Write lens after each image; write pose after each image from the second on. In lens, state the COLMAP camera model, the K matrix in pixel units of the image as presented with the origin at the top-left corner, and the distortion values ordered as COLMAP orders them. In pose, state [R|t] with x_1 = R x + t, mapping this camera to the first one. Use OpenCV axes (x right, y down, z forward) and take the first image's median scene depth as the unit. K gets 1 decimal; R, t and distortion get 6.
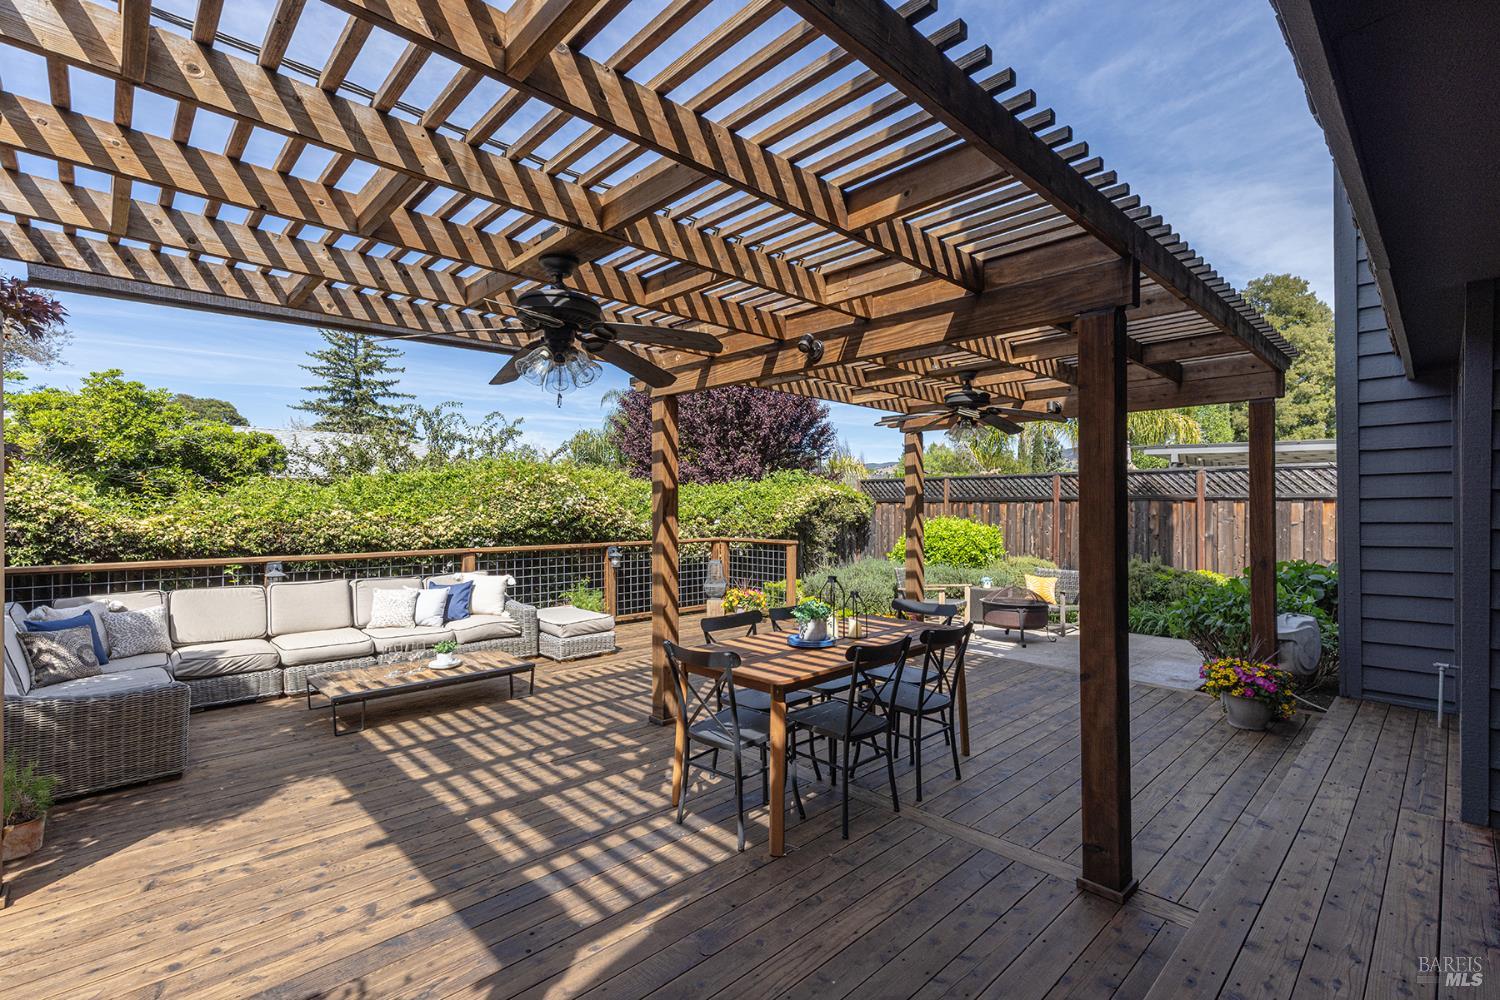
lens RADIAL K [[675.0, 0, 747.9], [0, 675.0, 498.9], [0, 0, 1]] dist [0.003449, -0.001031]
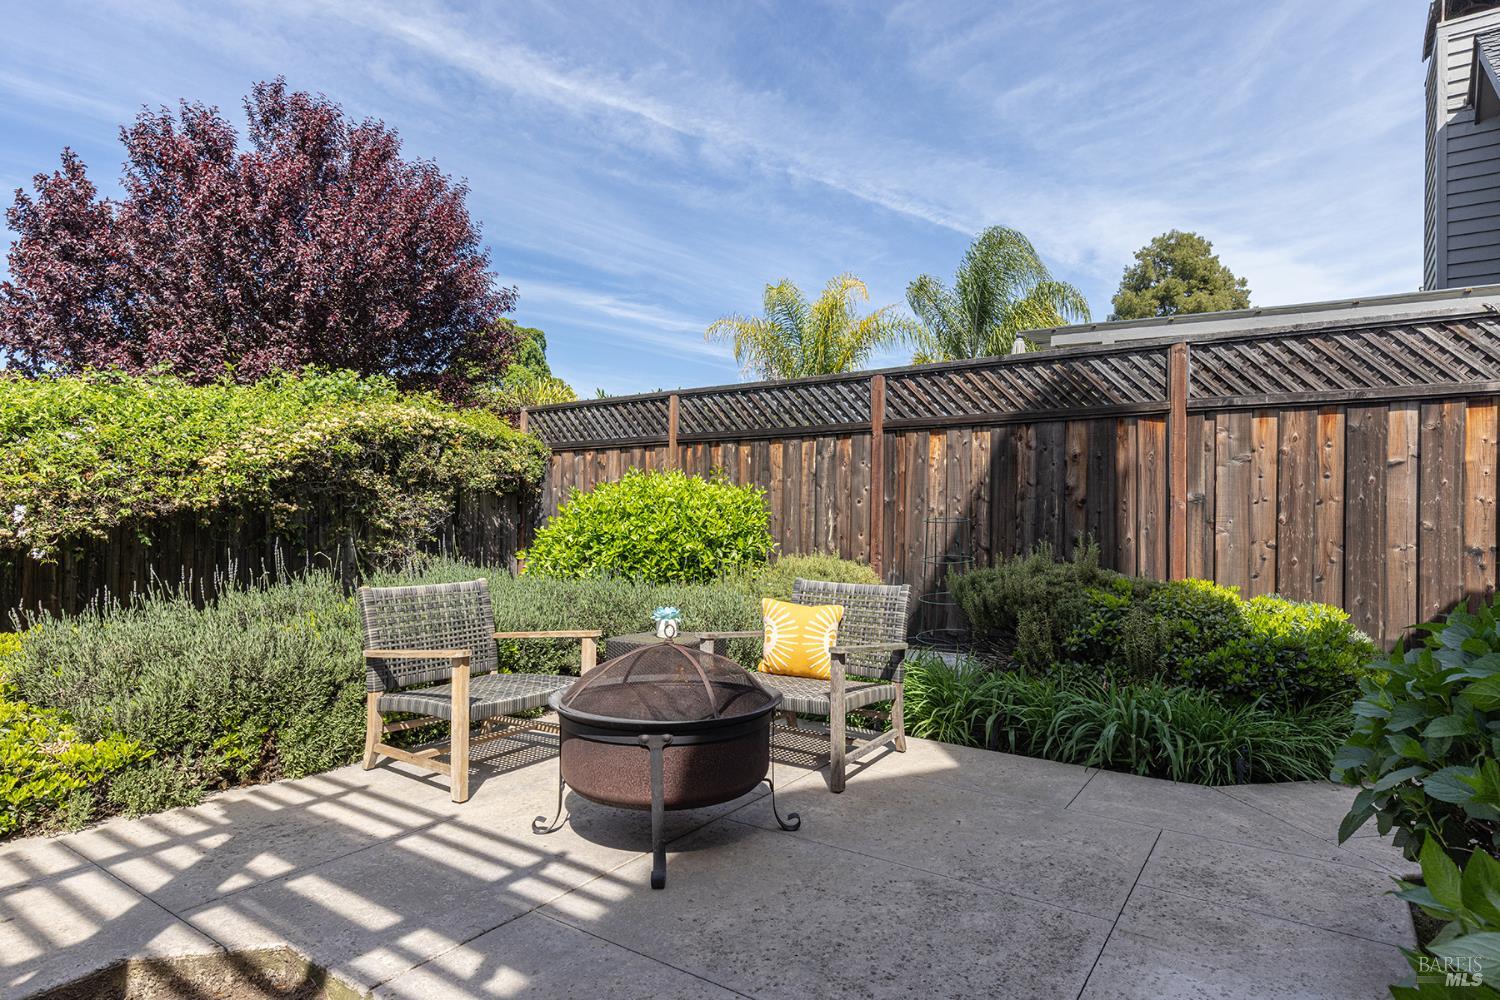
lens RADIAL K [[810.1, 0, 759.8], [0, 810.1, 500.1], [0, 0, 1]] dist [0.006497, -0.000965]
pose [[0.979555, 0.004406, 0.201129, 0.306058], [-0.004114, 0.999990, -0.001870, 0.057076], [-0.201135, 0.001004, 0.979563, 0.546421]]
